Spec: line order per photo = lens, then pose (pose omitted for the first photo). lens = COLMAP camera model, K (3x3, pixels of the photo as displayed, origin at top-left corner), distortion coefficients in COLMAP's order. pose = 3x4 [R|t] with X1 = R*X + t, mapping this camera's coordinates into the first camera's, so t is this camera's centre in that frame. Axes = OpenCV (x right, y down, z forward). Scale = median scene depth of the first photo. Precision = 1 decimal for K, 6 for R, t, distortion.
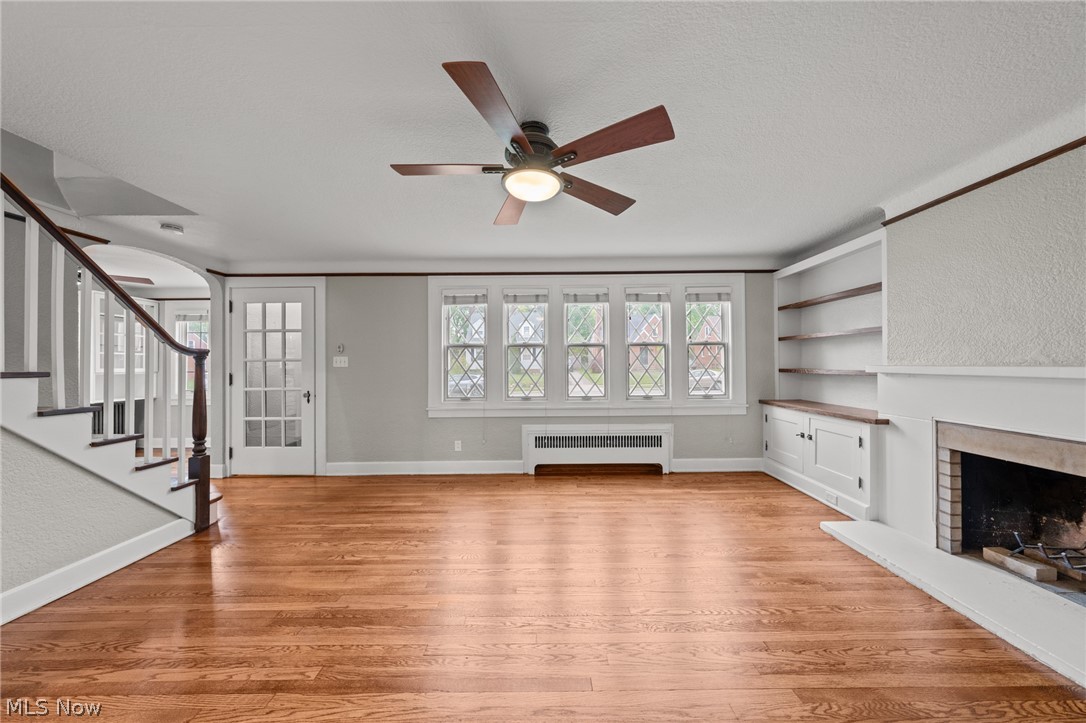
lens RADIAL K [[369.0, 0, 549.2], [0, 369.0, 360.7], [0, 0, 1]] dist [-0.004816, 0.000629]
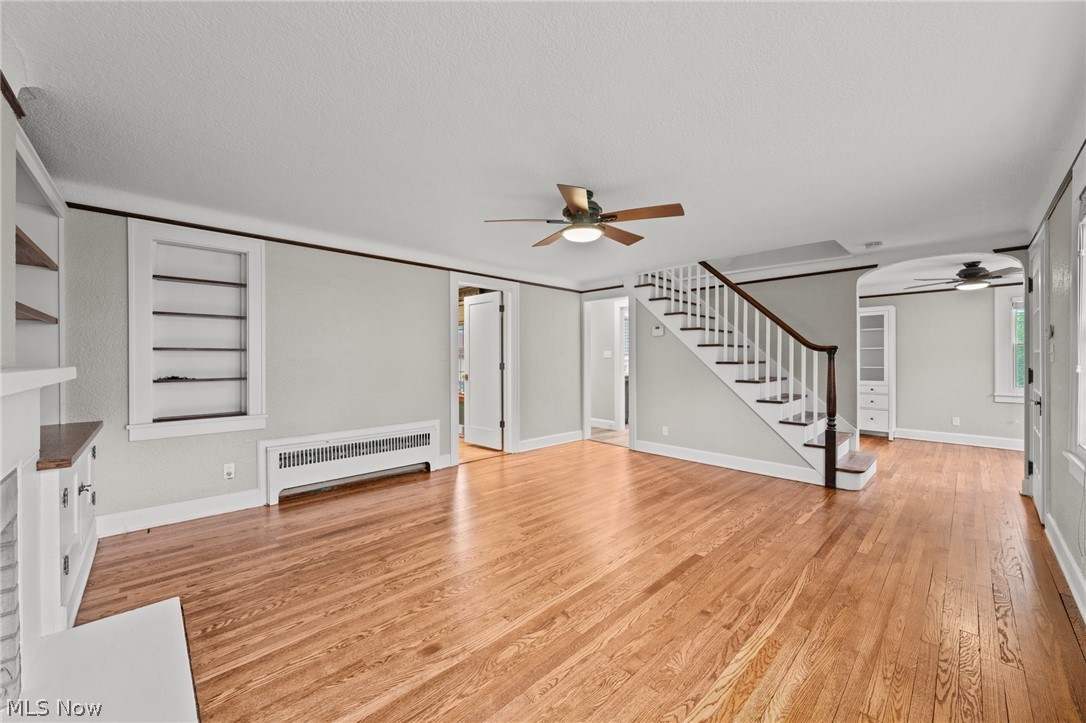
lens RADIAL K [[409.3, 0, 545.0], [0, 409.3, 367.8], [0, 0, 1]] dist [-0.004077, 0.000598]
pose [[-0.723109, 0.022536, -0.690367, 0.638256], [0.012495, 0.999731, 0.019547, 0.002885], [0.690621, 0.005508, -0.723196, 1.135167]]
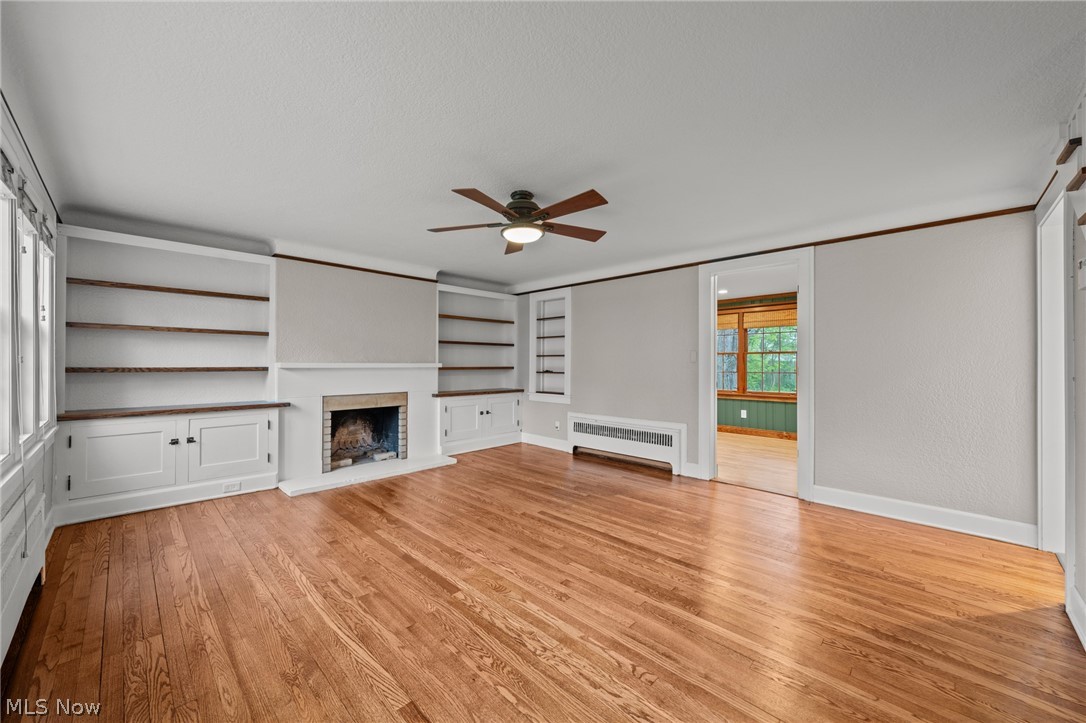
lens RADIAL K [[409.3, 0, 547.8], [0, 409.3, 361.4], [0, 0, 1]] dist [-0.004077, 0.000598]
pose [[-0.718960, 0.007525, 0.695011, -0.672140], [-0.004734, 0.999865, -0.015722, 0.022189], [-0.695035, -0.014594, -0.718827, 1.148719]]
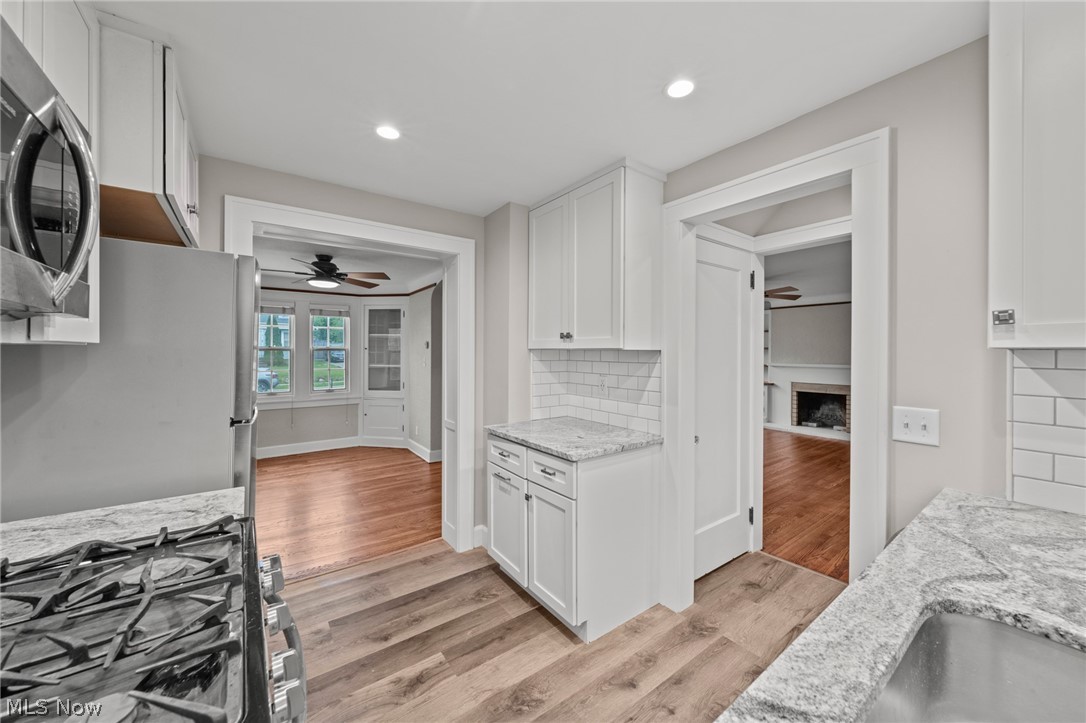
lens RADIAL K [[402.3, 0, 554.5], [0, 402.3, 351.8], [0, 0, 1]] dist [0.000052, -0.000989]
pose [[0.796452, 0.008289, 0.604645, -1.706948], [-0.012665, 0.999915, 0.002976, -0.045754], [-0.604570, -0.010028, 0.796489, -0.293849]]
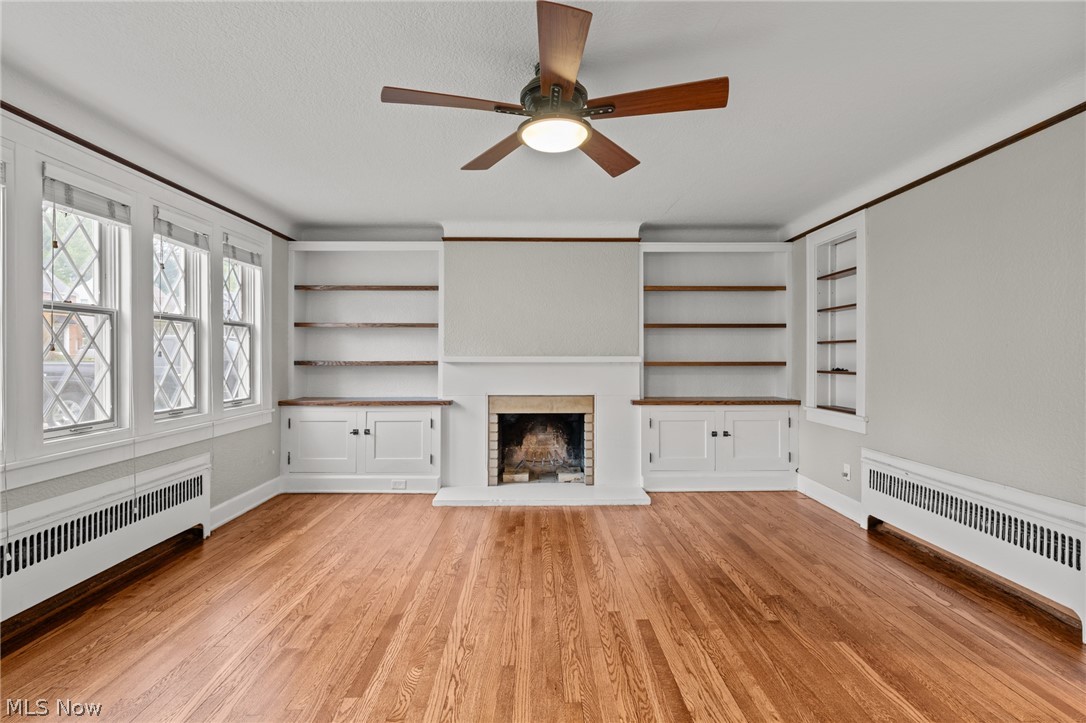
lens RADIAL K [[524.3, 0, 548.0], [0, 524.3, 354.4], [0, 0, 1]] dist [0.002579, -0.002097]
pose [[-0.022747, 0.010863, 0.999682, -0.681045], [-0.008719, 0.999901, -0.011063, 0.018665], [-0.999703, -0.008968, -0.022650, 0.581404]]
